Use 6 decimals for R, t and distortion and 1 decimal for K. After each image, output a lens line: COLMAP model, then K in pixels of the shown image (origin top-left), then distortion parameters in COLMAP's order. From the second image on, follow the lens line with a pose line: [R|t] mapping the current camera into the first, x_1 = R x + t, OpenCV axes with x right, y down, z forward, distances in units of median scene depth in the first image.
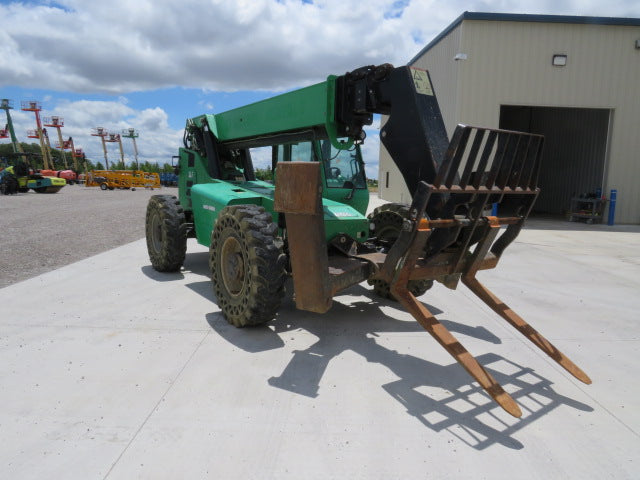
lens RADIAL K [[453.4, 0, 312.3], [0, 453.4, 227.4], [0, 0, 1]] dist [-0.020068, -0.001325]
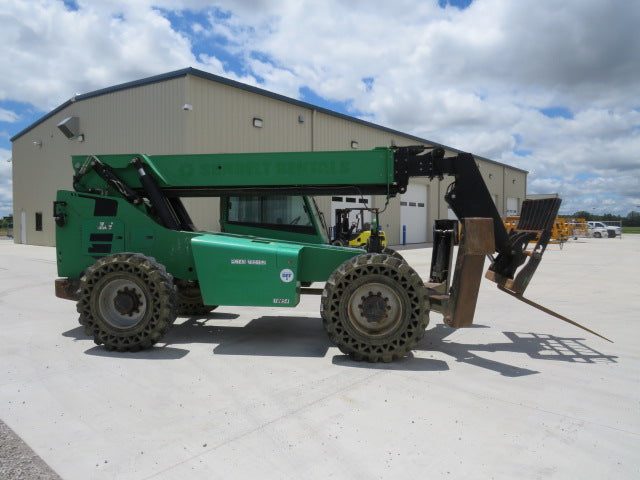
lens RADIAL K [[453.4, 0, 312.3], [0, 453.4, 227.4], [0, 0, 1]] dist [-0.020068, -0.001325]
pose [[0.650685, -0.033586, 0.758604, -1.033862], [0.095097, 0.994760, -0.037528, -0.080990], [-0.753369, 0.096560, 0.650470, 0.345409]]
